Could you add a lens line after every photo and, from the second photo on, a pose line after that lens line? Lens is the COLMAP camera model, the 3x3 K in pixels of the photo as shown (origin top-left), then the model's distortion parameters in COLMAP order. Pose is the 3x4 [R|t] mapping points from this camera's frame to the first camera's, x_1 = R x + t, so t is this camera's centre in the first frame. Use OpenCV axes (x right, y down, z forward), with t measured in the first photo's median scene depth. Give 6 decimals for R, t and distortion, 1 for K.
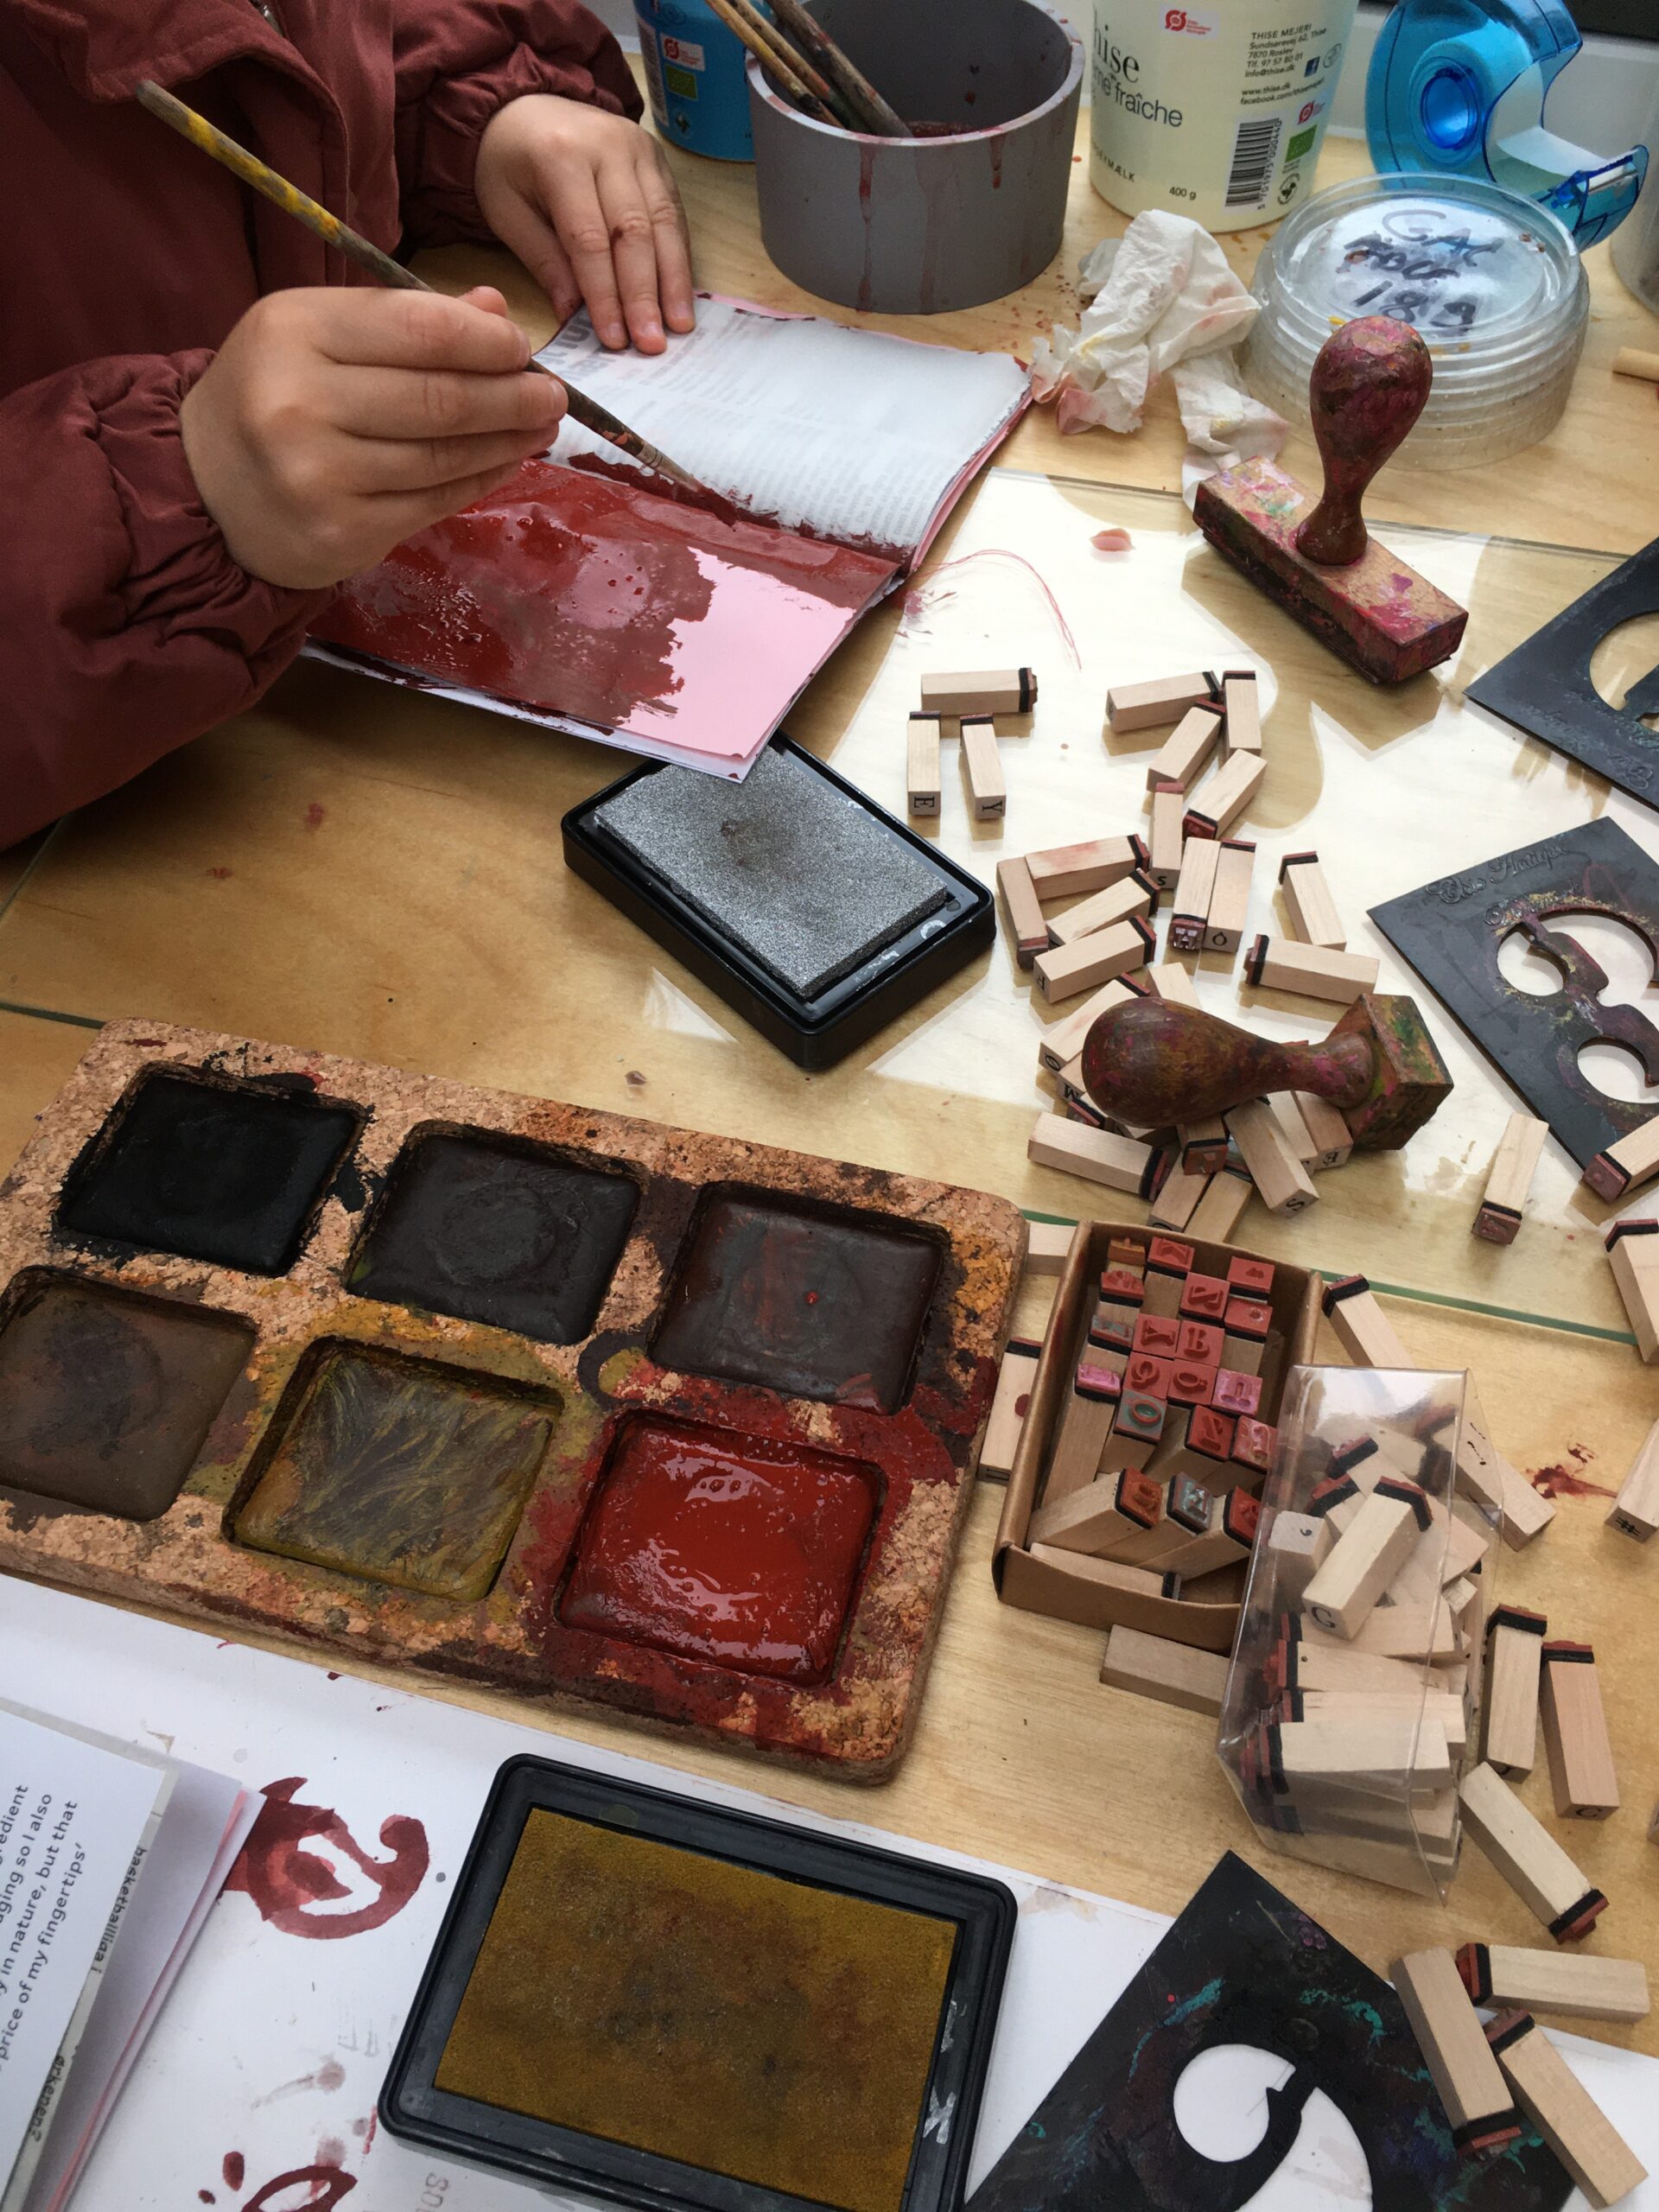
lens RADIAL K [[1915.3, 0, 829.5], [0, 1915.3, 1106.0], [0, 0, 1]] dist [0.076879, -0.073684]
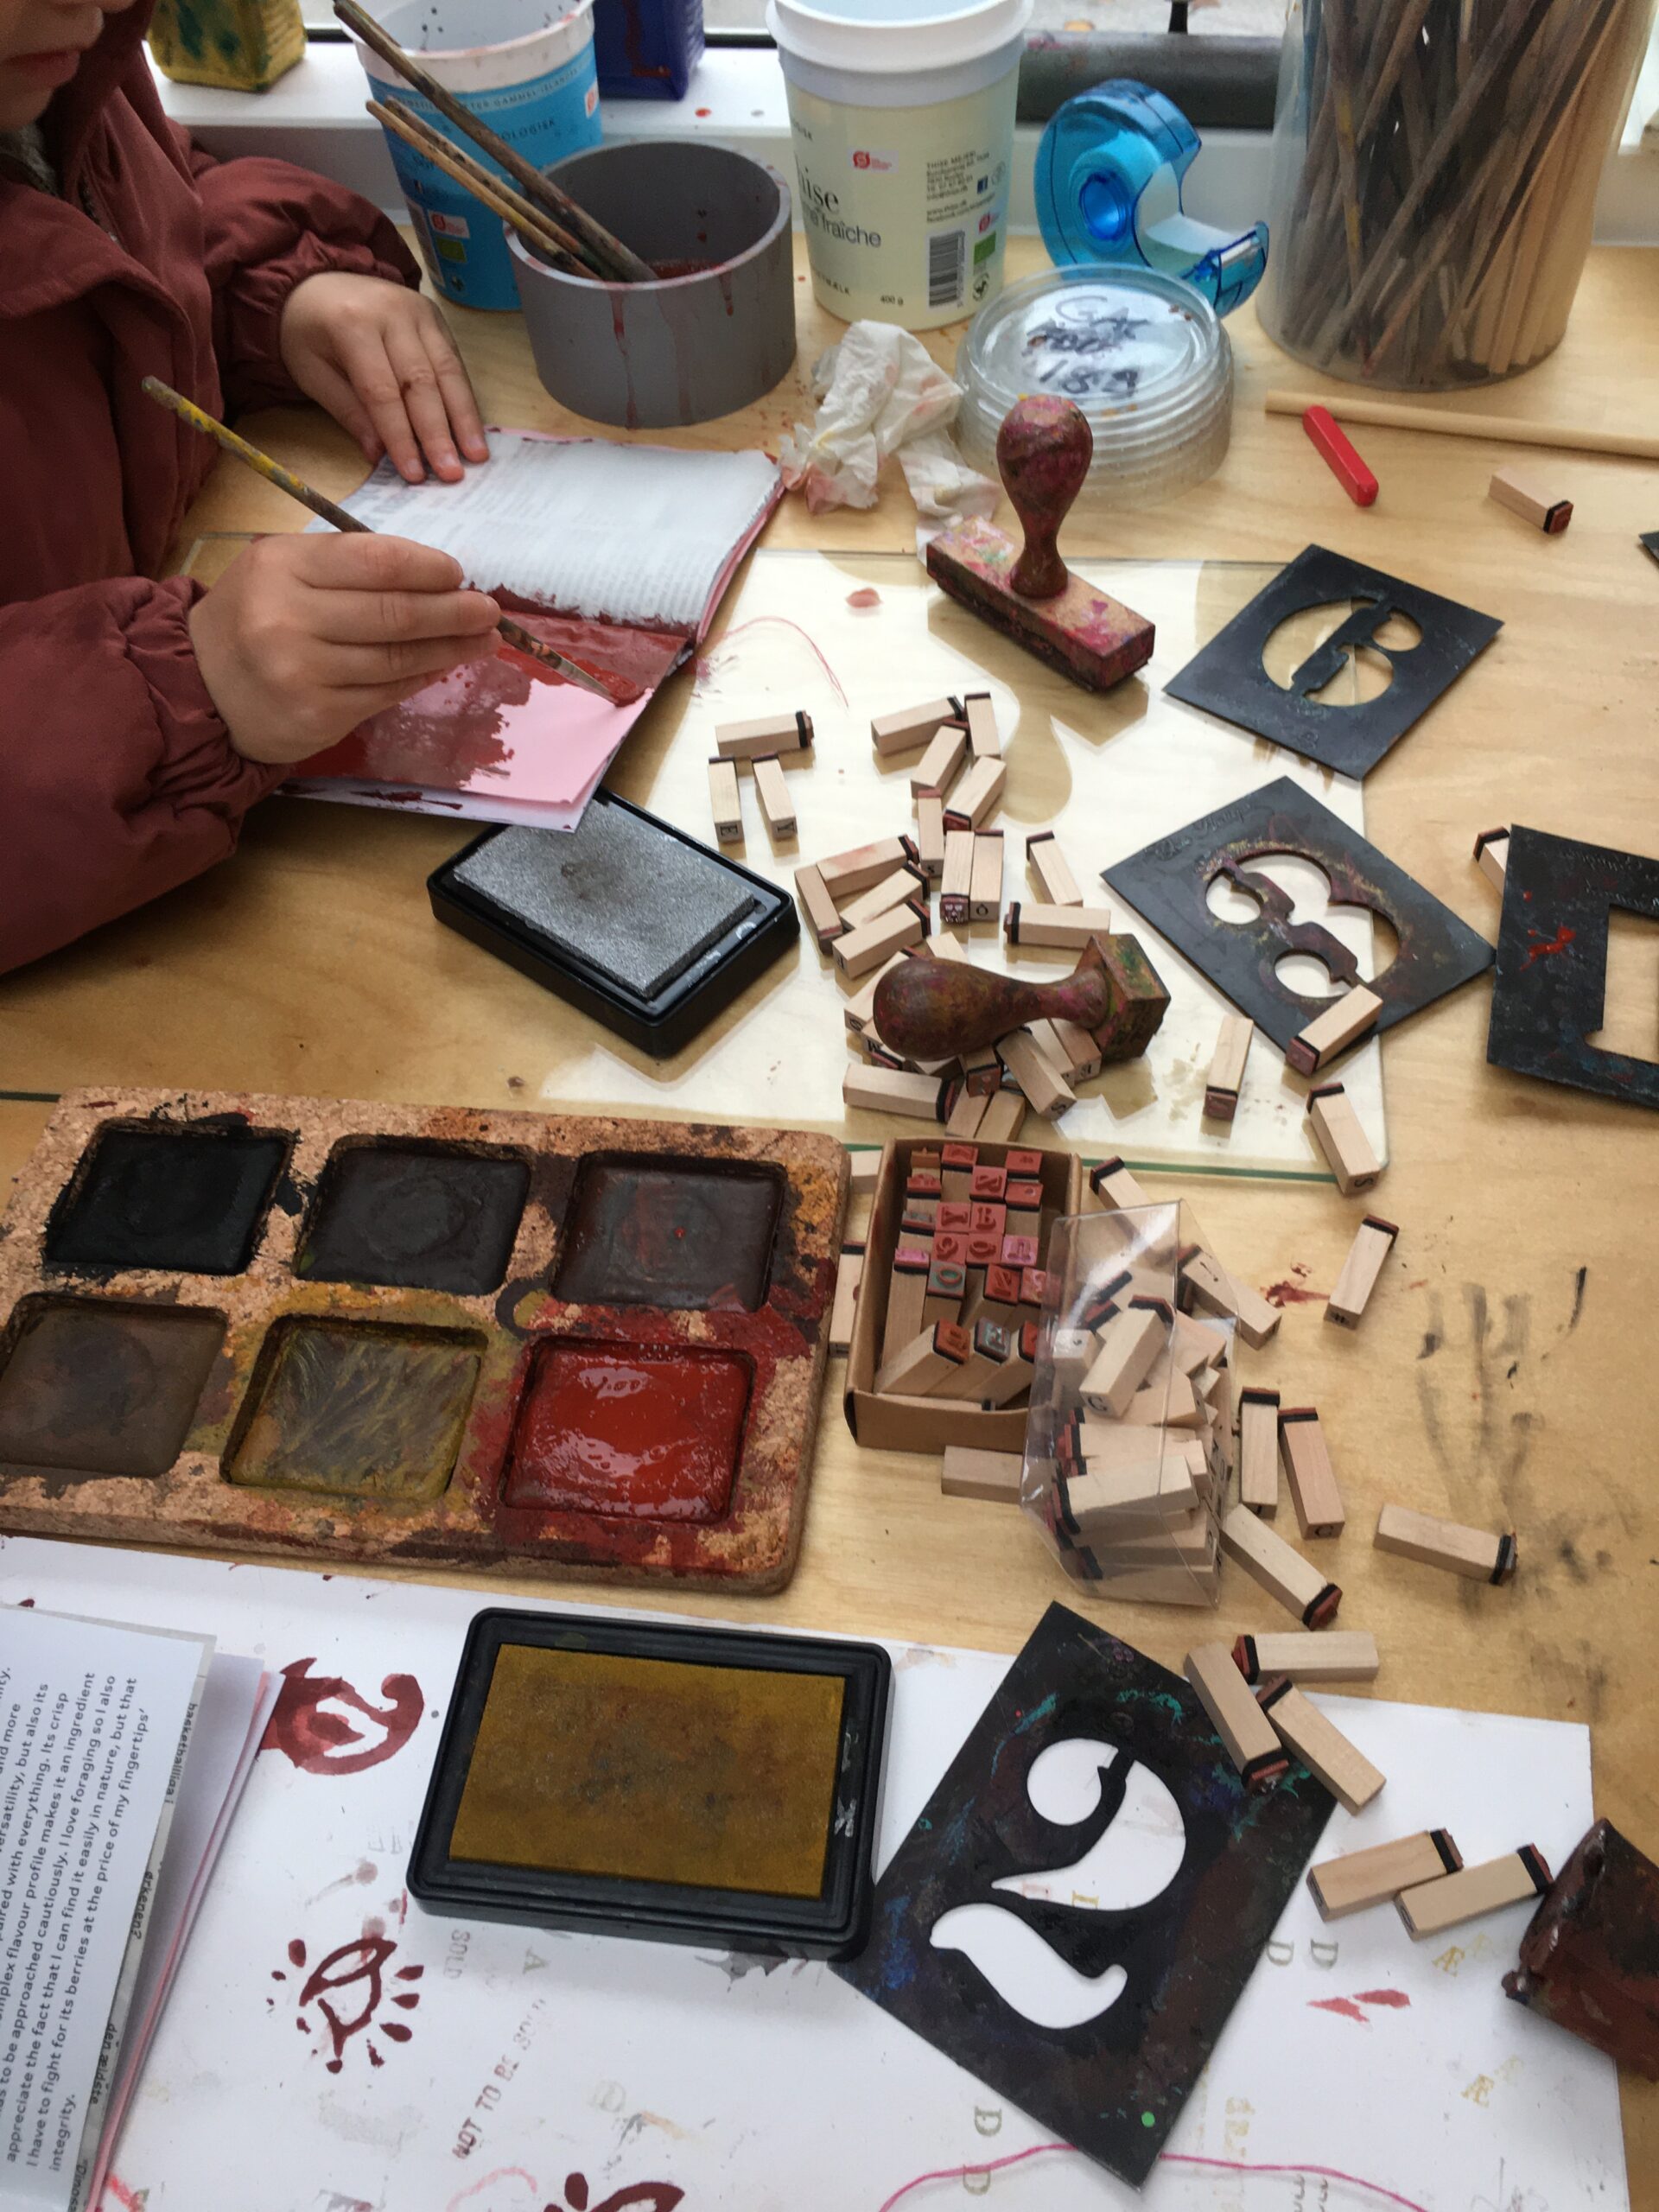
lens RADIAL K [[1873.6, 0, 829.5], [0, 1873.6, 1106.0], [0, 0, 1]] dist [0.062813, -0.012442]
pose [[0.989856, -0.130286, 0.056670, 0.027043], [0.132025, 0.990848, -0.028088, 0.063710], [-0.052492, 0.035285, 0.997998, -0.198013]]
